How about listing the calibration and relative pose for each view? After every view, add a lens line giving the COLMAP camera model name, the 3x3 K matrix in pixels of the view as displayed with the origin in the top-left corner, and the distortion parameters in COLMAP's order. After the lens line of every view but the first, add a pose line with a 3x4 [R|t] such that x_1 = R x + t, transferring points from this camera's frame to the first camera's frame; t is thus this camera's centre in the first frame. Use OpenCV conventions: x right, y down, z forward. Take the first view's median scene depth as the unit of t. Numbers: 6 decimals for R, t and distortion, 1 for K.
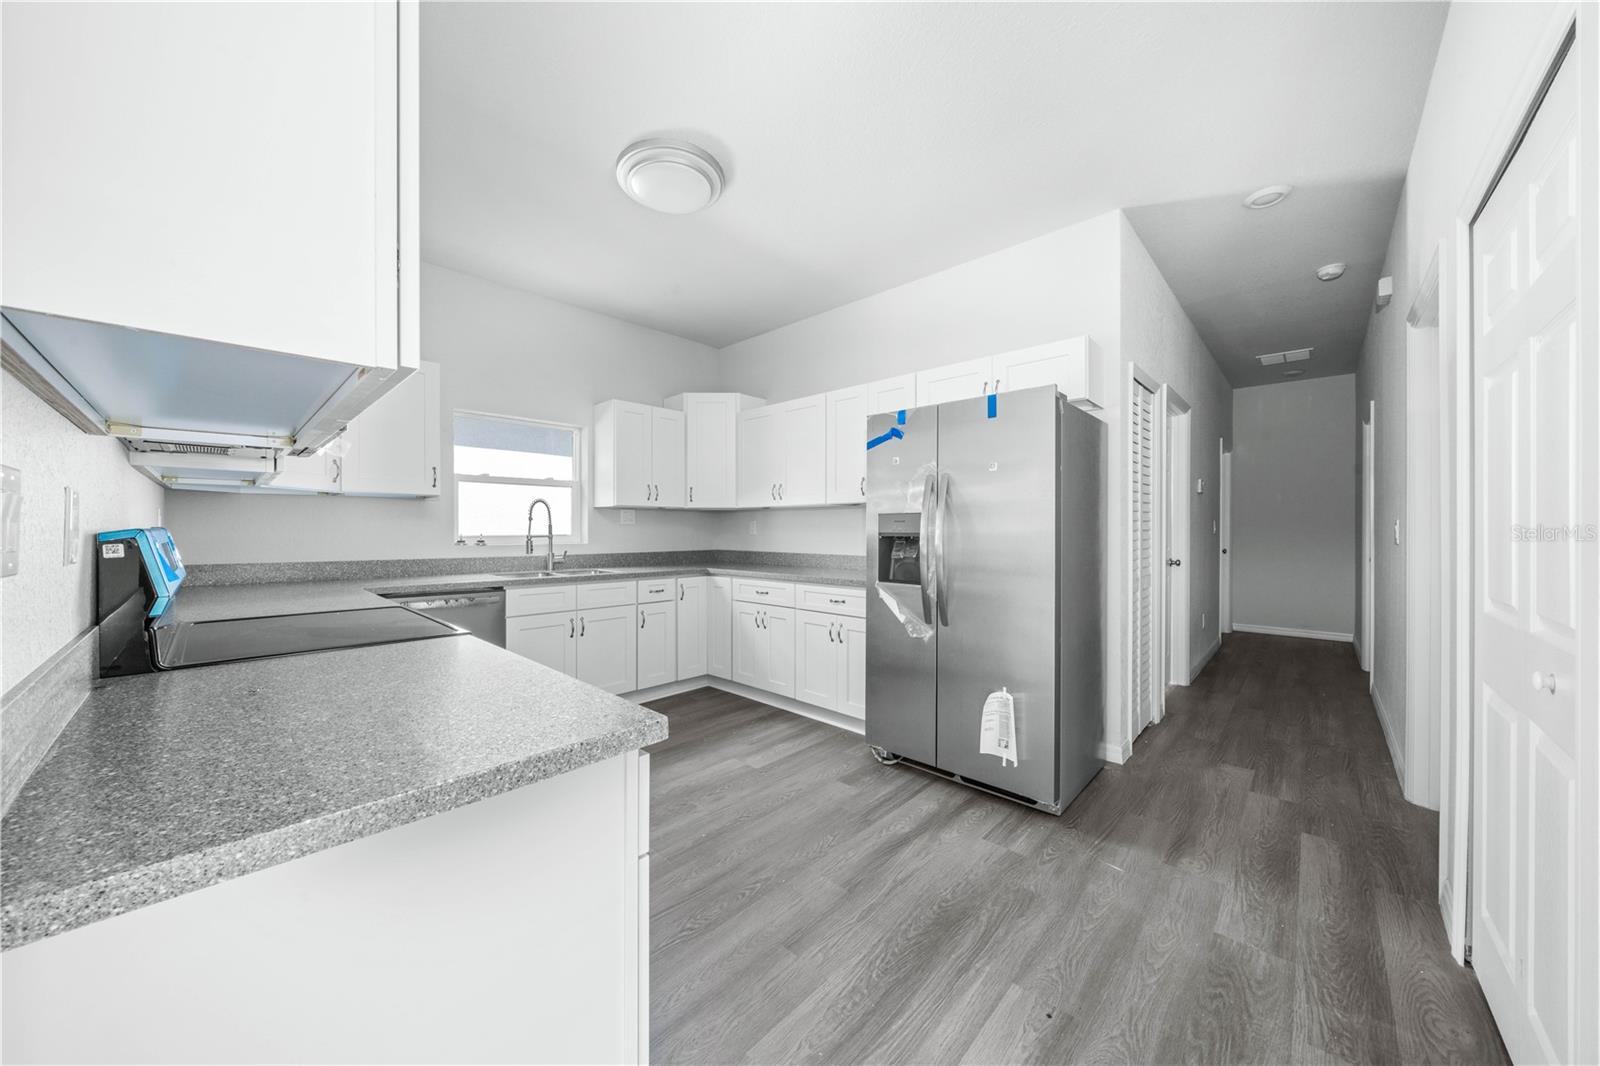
lens RADIAL K [[552.8, 0, 787.7], [0, 552.8, 530.5], [0, 0, 1]] dist [-0.000193, -0.000506]
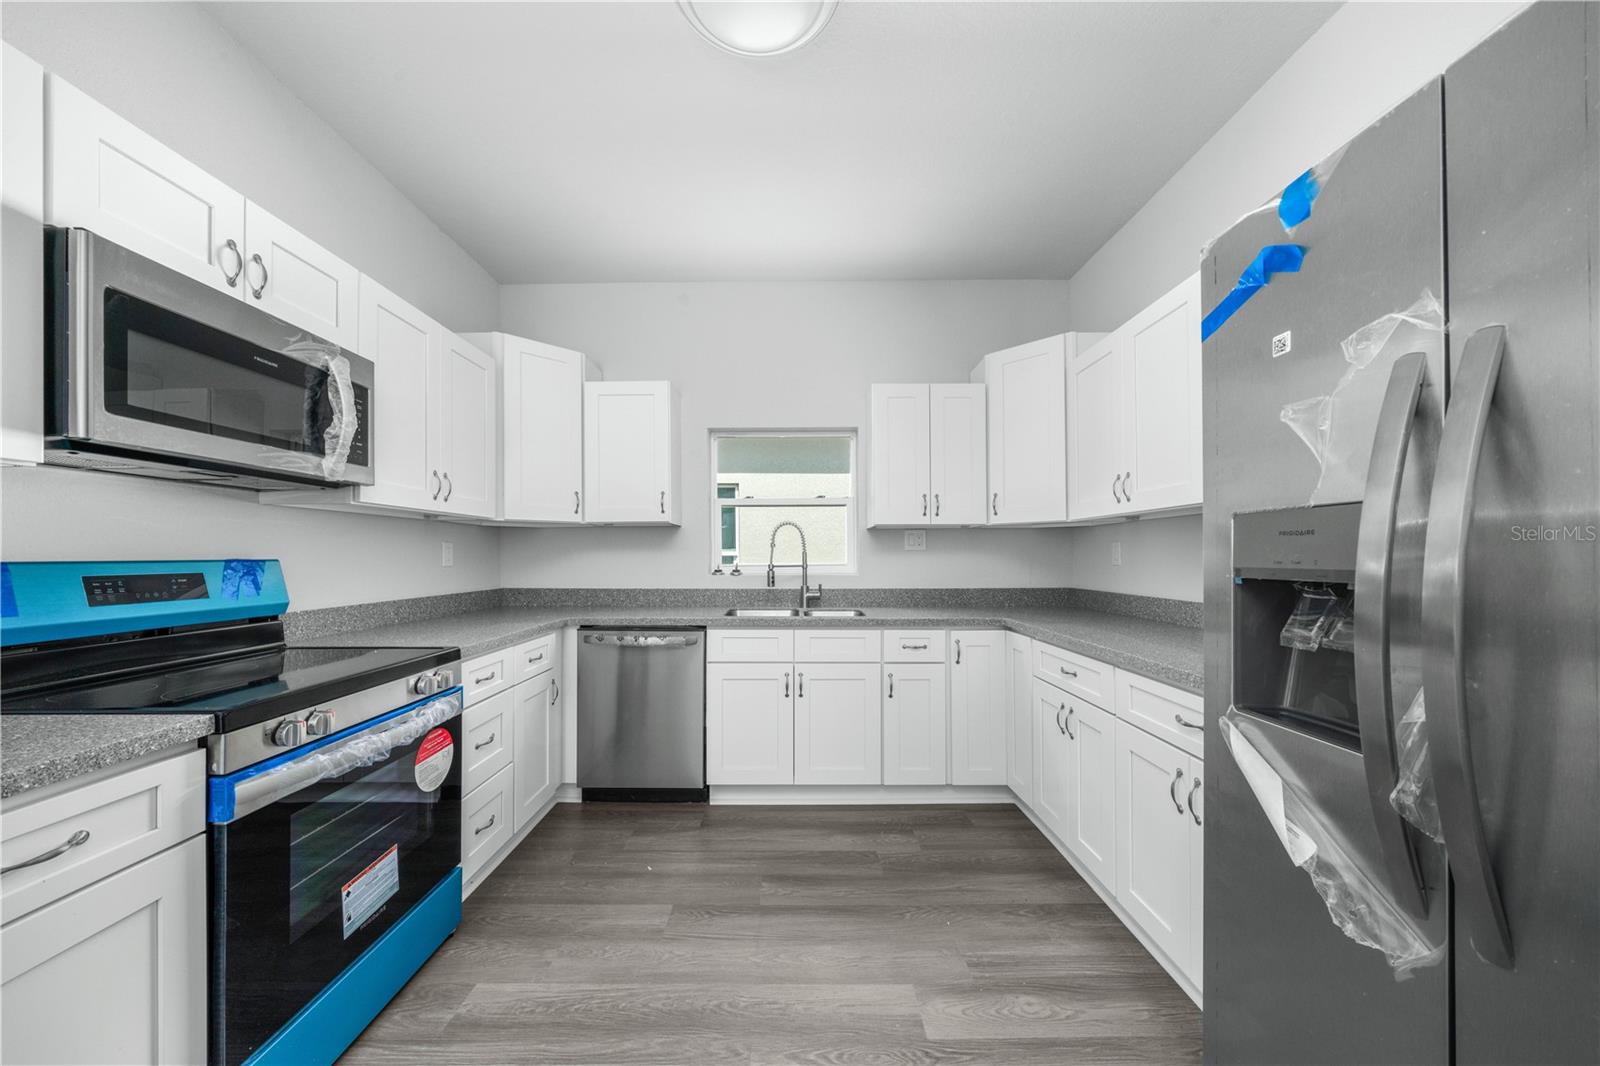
lens RADIAL K [[552.8, 0, 824.2], [0, 552.8, 551.9], [0, 0, 1]] dist [-0.000193, -0.000506]
pose [[0.694289, -0.007865, -0.719653, 0.191760], [0.001733, 0.999956, -0.009256, -0.002709], [0.719694, 0.005179, 0.694272, 0.465838]]
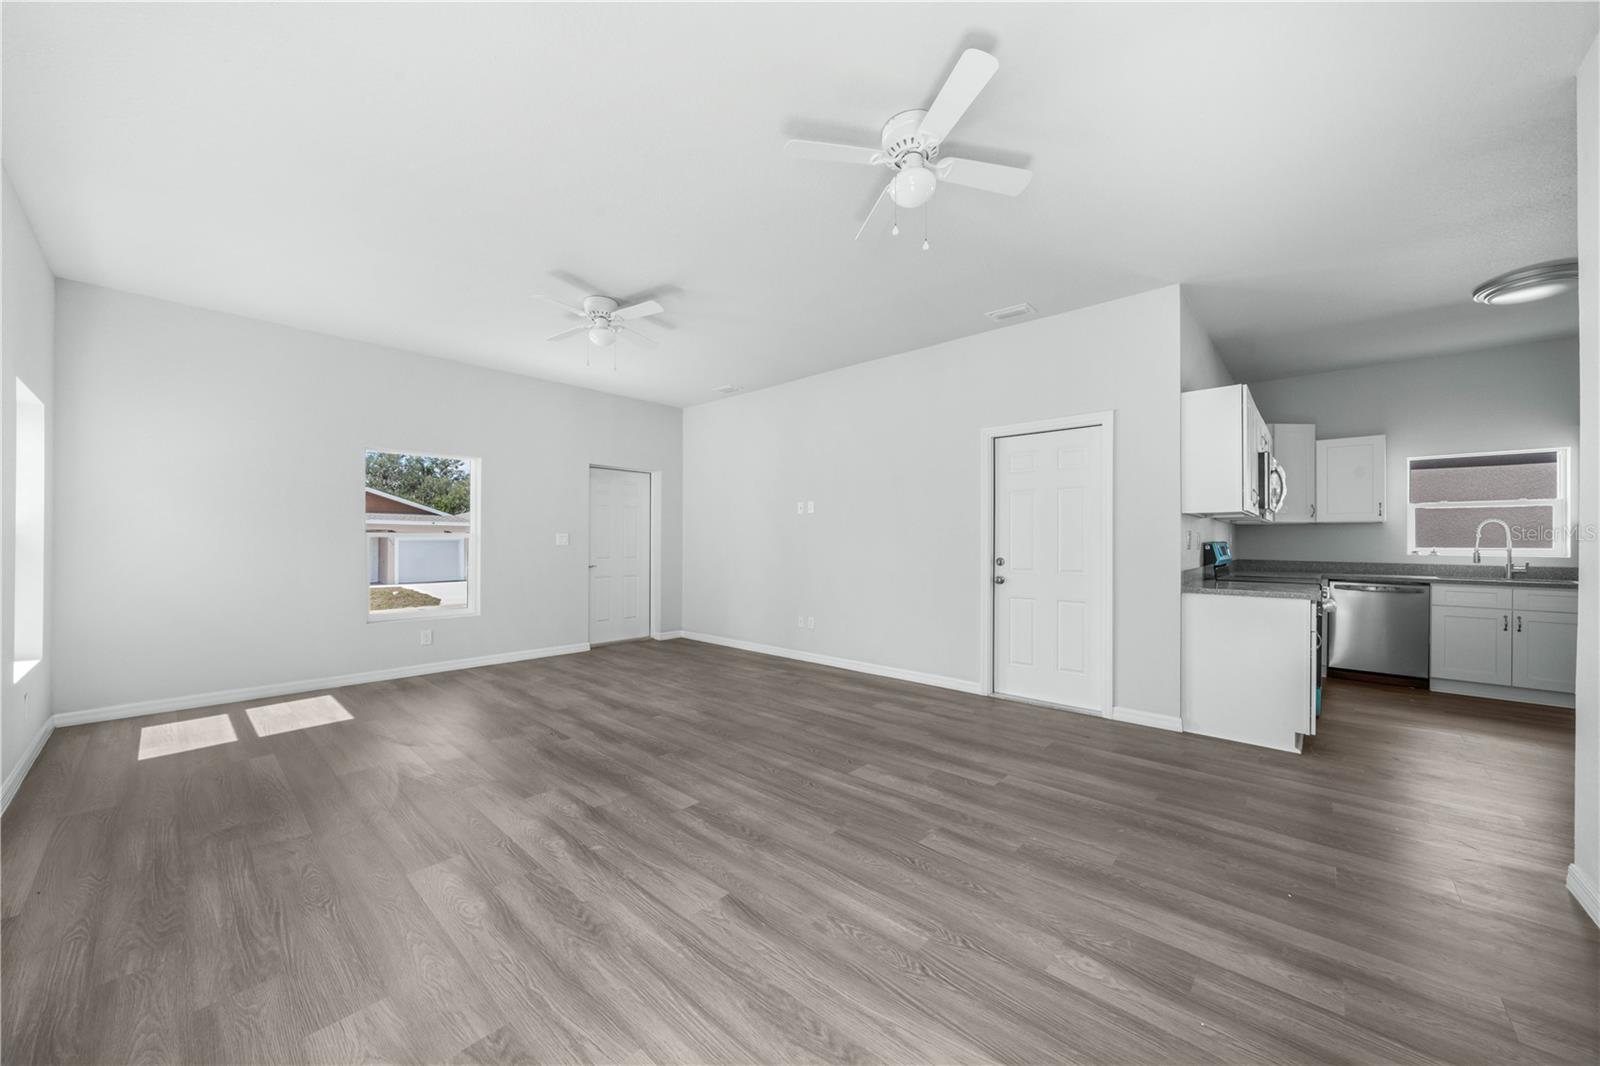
lens RADIAL K [[576.6, 0, 786.4], [0, 576.6, 537.6], [0, 0, 1]] dist [-0.000219, 0.000113]
pose [[-0.004347, -0.001771, -0.999989, 0.864700], [-0.011410, 0.999933, -0.001721, 0.003471], [0.999925, 0.011402, -0.004367, -0.587558]]
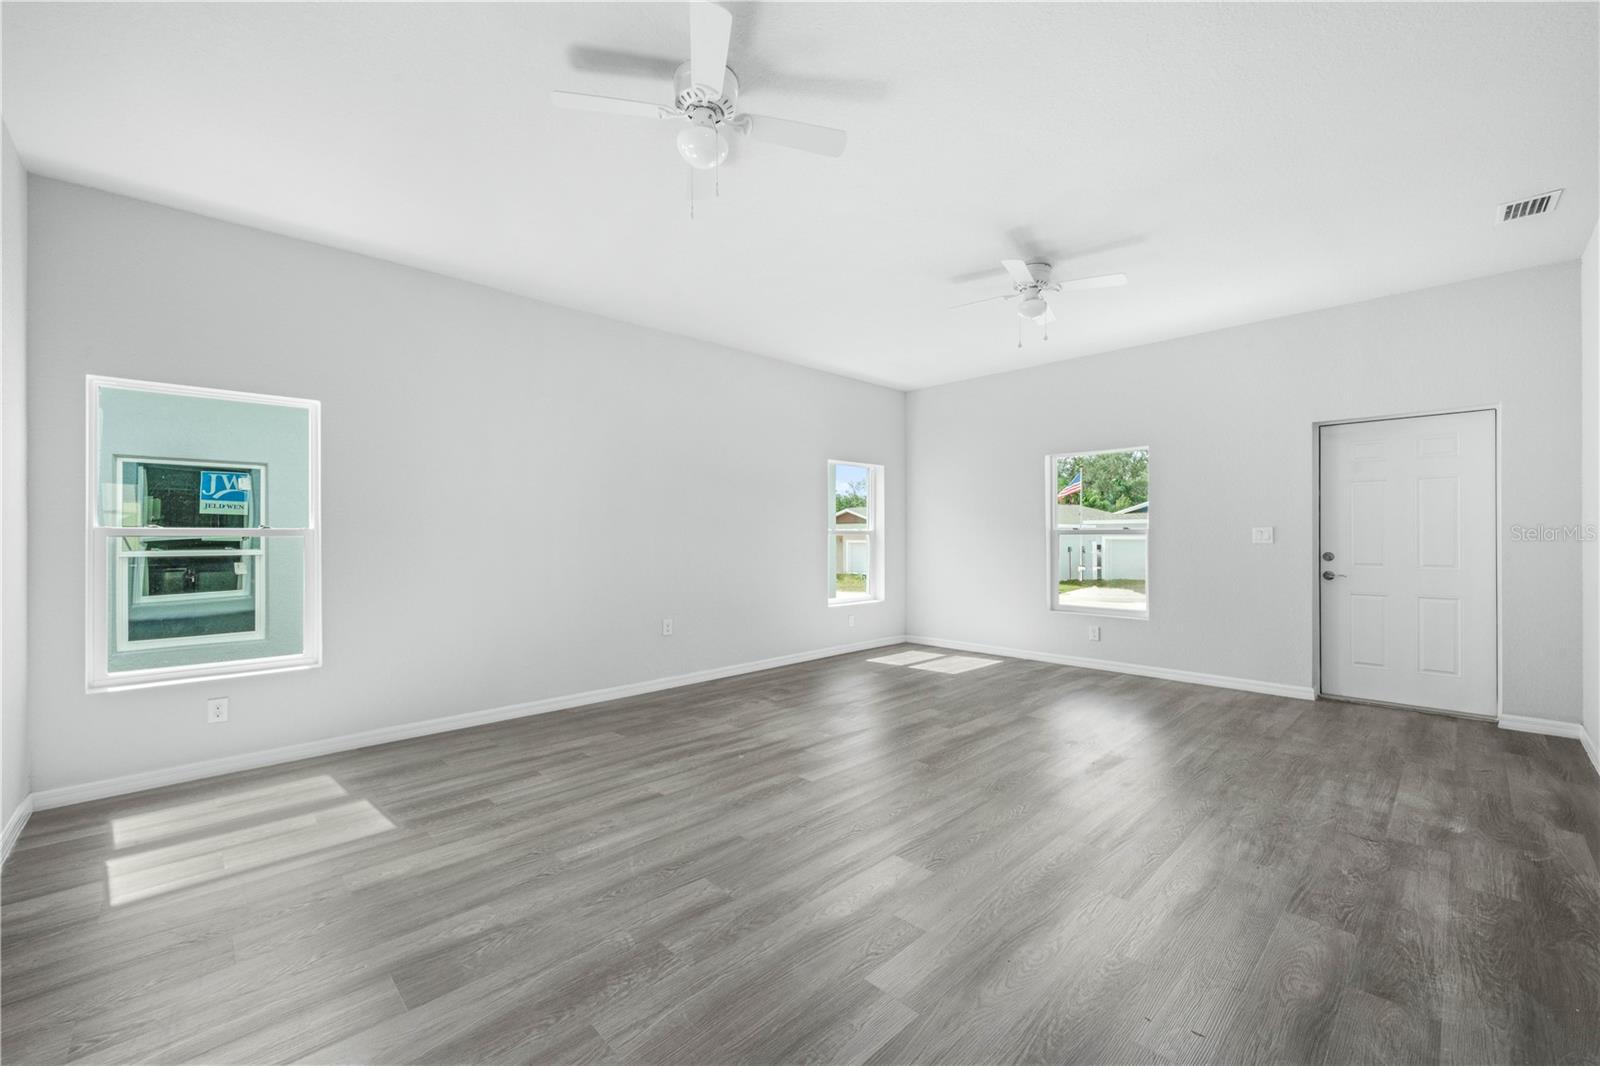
lens RADIAL K [[634.1, 0, 791.0], [0, 634.1, 536.6], [0, 0, 1]] dist [0.001336, 0.000268]
pose [[-0.998415, 0.006852, 0.055856, 0.085864], [0.007223, 0.999953, 0.006441, -0.002051], [-0.055809, 0.006835, -0.998418, 0.194089]]
